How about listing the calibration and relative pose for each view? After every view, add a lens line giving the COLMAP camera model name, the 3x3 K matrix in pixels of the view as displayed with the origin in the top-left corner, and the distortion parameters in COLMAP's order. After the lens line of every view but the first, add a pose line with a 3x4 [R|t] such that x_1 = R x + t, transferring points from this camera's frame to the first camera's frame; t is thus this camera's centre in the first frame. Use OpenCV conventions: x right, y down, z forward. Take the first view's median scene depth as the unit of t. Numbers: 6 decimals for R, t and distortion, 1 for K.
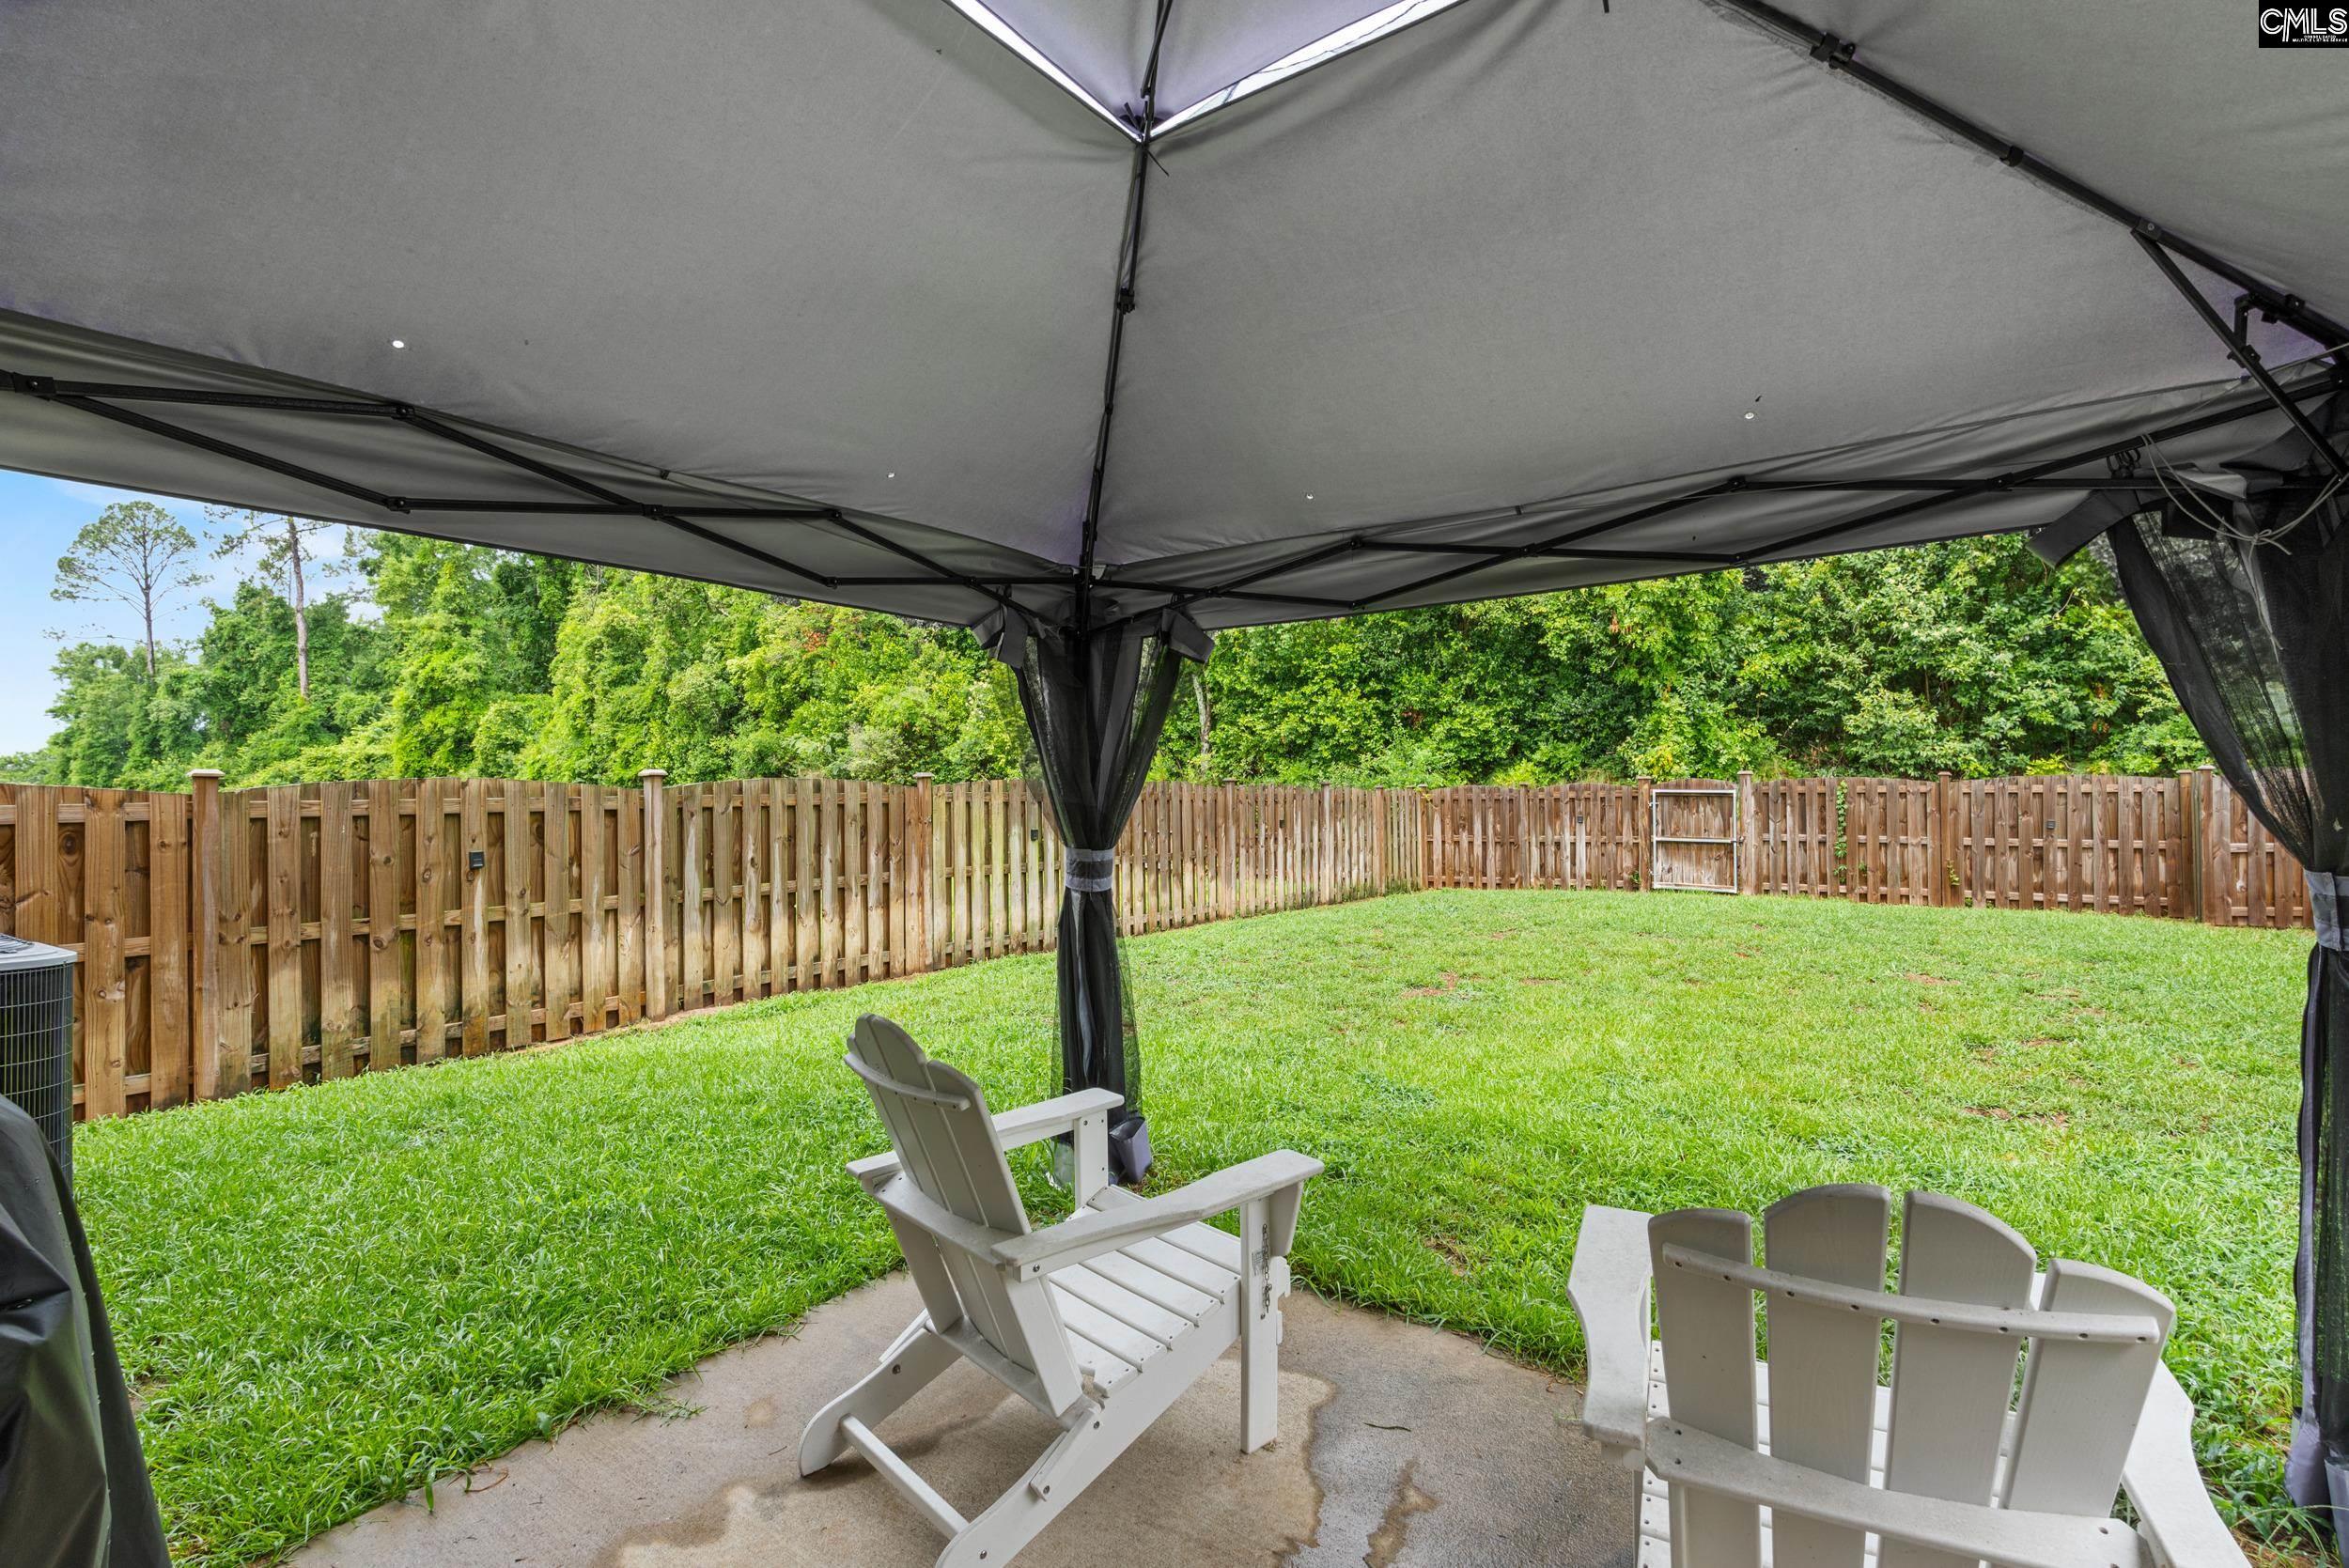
lens RADIAL K [[1089.8, 0, 1174.5], [0, 1089.8, 784.0], [0, 0, 1]] dist [0.001274, 0.000347]
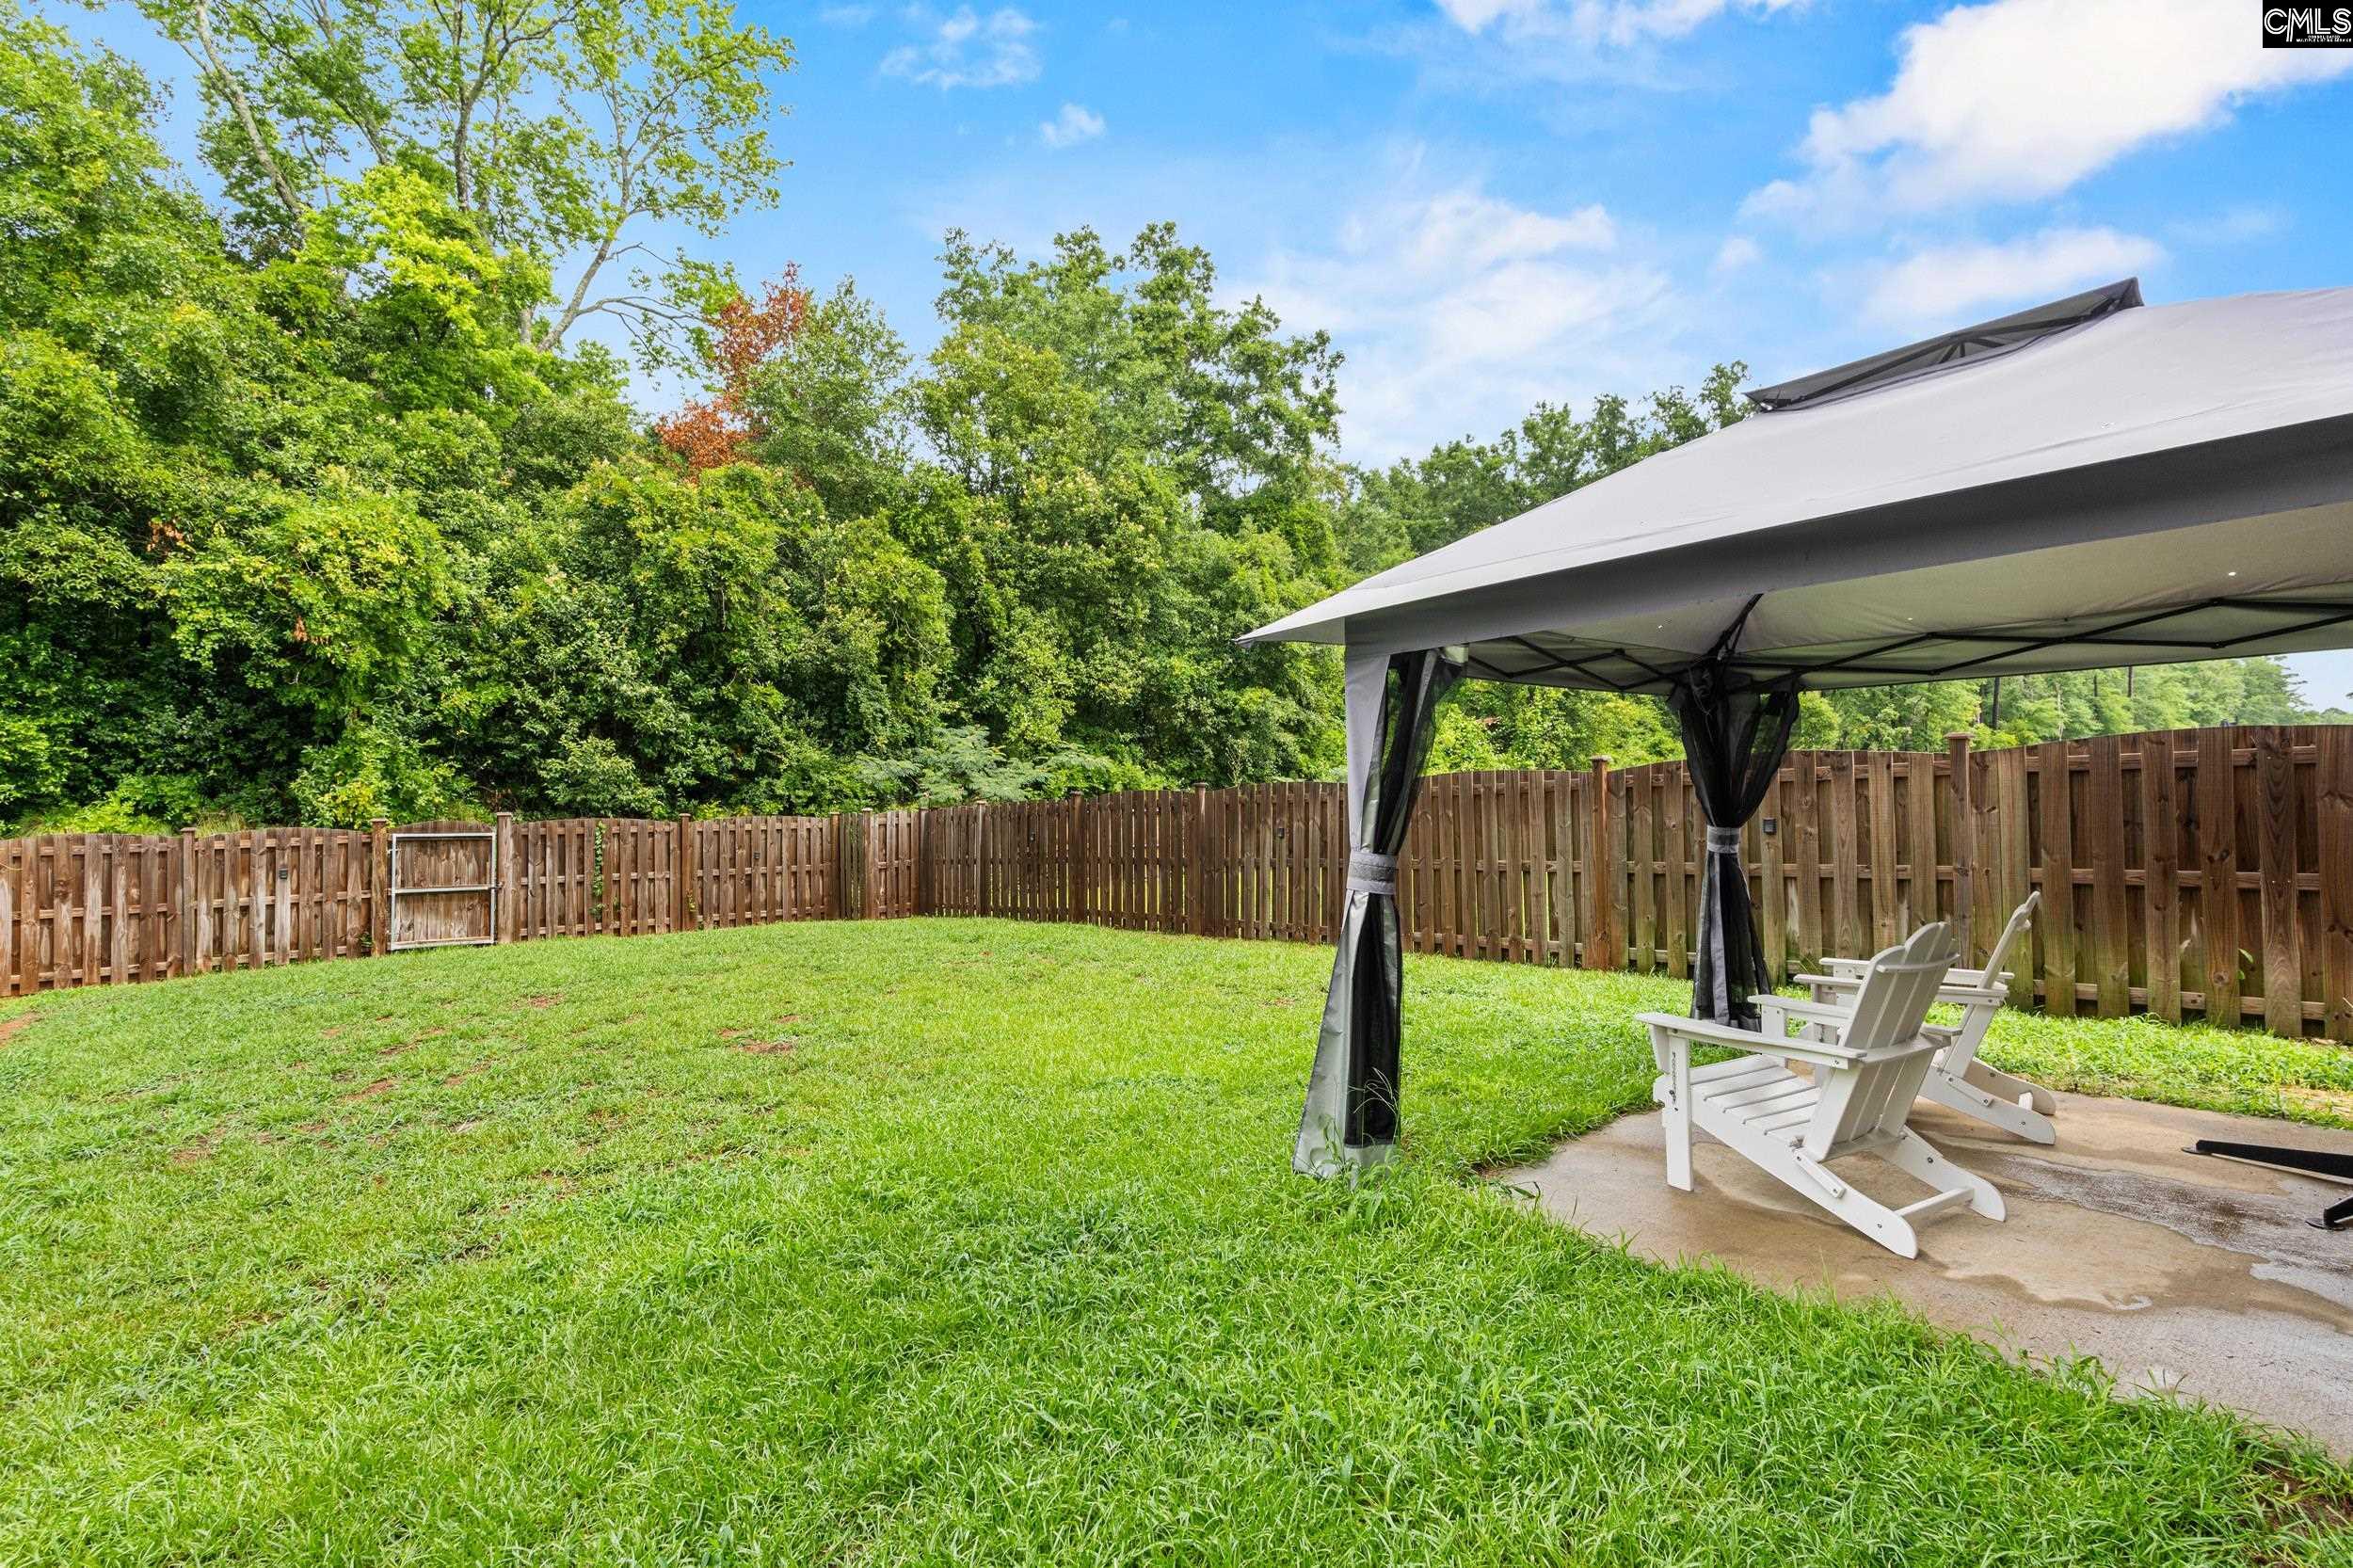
lens RADIAL K [[1091.7, 0, 1176.5], [0, 1091.7, 784.0], [0, 0, 1]] dist [0.001274, 0.000347]
pose [[0.228346, 0.029883, 0.973121, -0.262455], [0.014337, 0.999317, -0.034051, 0.003904], [-0.973474, 0.021727, 0.227762, 0.210635]]
